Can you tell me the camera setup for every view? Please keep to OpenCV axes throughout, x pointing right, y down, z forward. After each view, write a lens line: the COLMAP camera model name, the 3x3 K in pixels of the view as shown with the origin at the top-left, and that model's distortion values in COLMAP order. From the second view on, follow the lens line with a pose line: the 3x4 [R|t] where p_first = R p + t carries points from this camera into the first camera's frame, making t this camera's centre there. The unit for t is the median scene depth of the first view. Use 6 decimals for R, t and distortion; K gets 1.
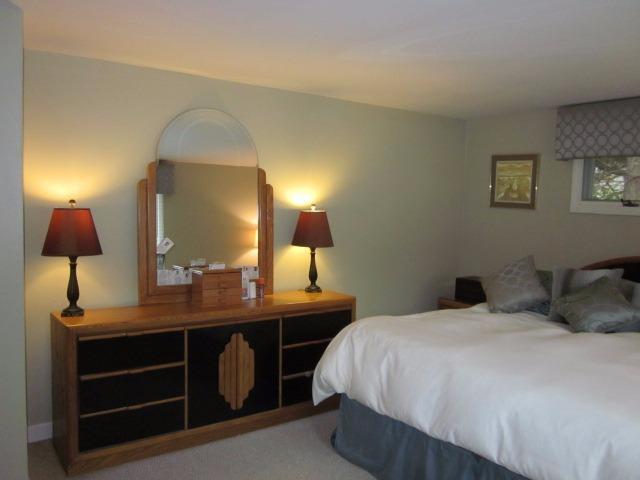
lens RADIAL K [[535.3, 0, 320.0], [0, 535.3, 240.0], [0, 0, 1]] dist [-0.036847, 0.013796]
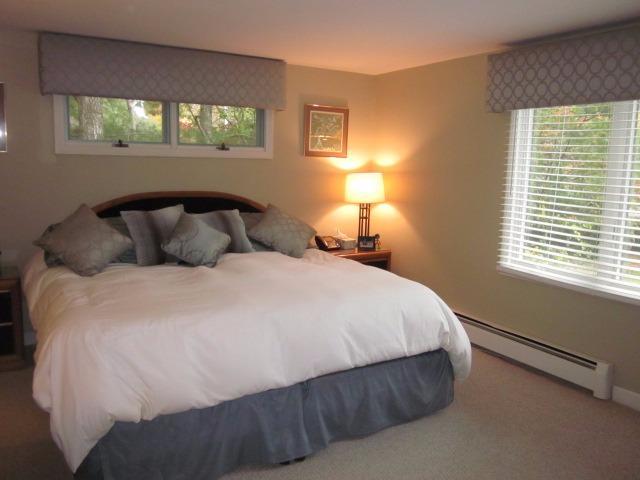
lens RADIAL K [[535.3, 0, 320.0], [0, 535.3, 240.0], [0, 0, 1]] dist [-0.036847, 0.013796]
pose [[0.077984, -0.176172, 0.981266, -0.507969], [0.051573, 0.983658, 0.172503, -0.049498], [-0.995620, 0.037155, 0.085795, 0.596299]]
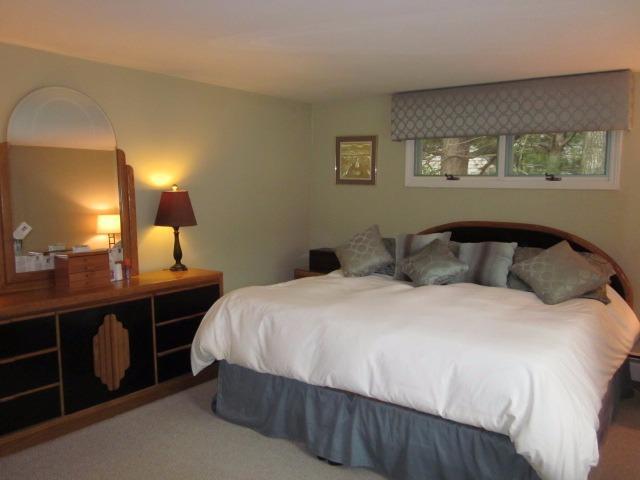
lens RADIAL K [[535.3, 0, 320.0], [0, 535.3, 240.0], [0, 0, 1]] dist [-0.036847, 0.013796]
pose [[0.953087, -0.052165, 0.298168, -0.066747], [0.042818, 0.998368, 0.037797, 0.014280], [-0.299653, -0.023257, 0.953765, -0.058700]]
